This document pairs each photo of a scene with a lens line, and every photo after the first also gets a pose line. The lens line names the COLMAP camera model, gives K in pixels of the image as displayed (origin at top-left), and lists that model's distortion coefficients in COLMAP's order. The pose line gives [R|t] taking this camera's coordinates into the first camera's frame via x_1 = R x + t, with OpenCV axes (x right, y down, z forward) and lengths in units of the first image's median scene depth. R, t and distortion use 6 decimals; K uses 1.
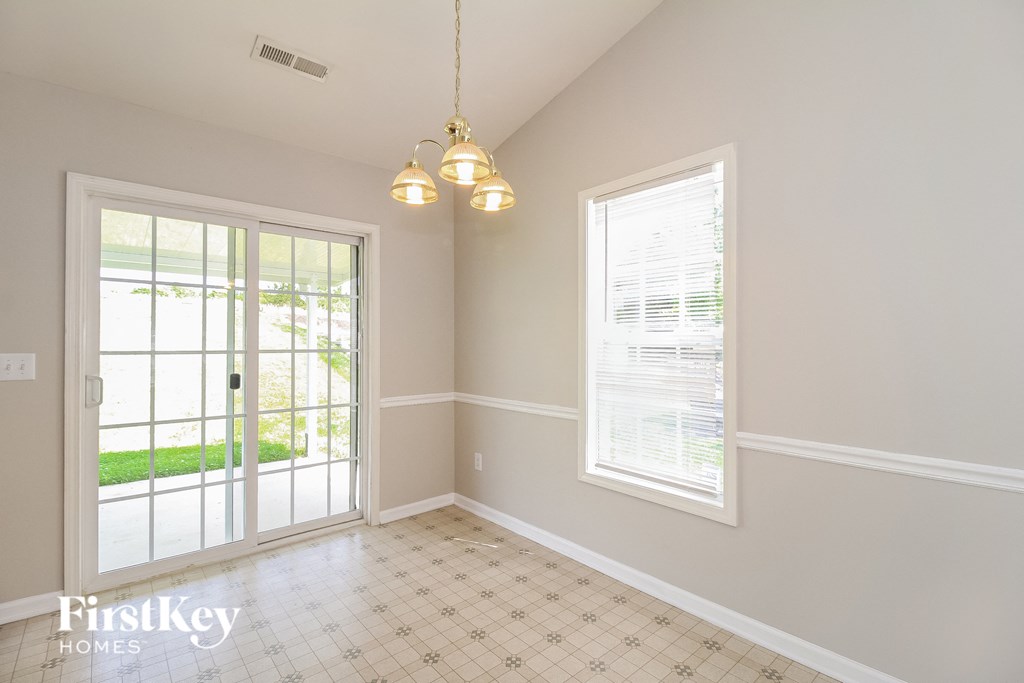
lens RADIAL K [[471.6, 0, 515.1], [0, 471.6, 339.4], [0, 0, 1]] dist [-0.001294, -0.003758]
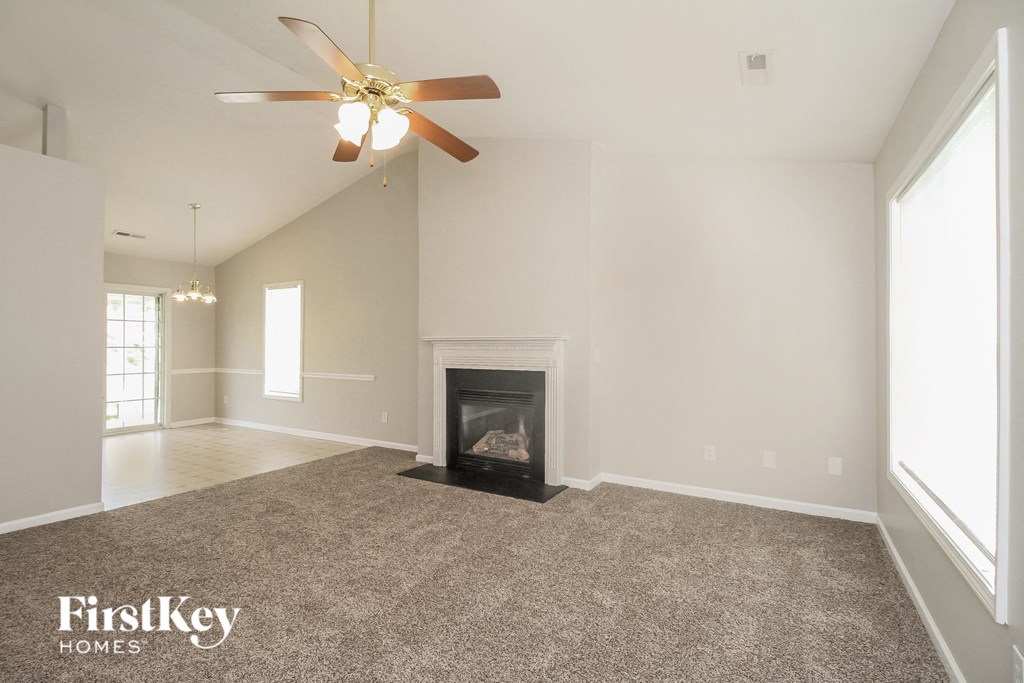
lens RADIAL K [[471.6, 0, 508.1], [0, 471.6, 342.1], [0, 0, 1]] dist [-0.001294, -0.003758]
pose [[0.948561, 0.004842, 0.316557, 0.517695], [-0.006067, 0.999977, 0.002886, -0.014928], [-0.316536, -0.004658, 0.948569, -1.607230]]
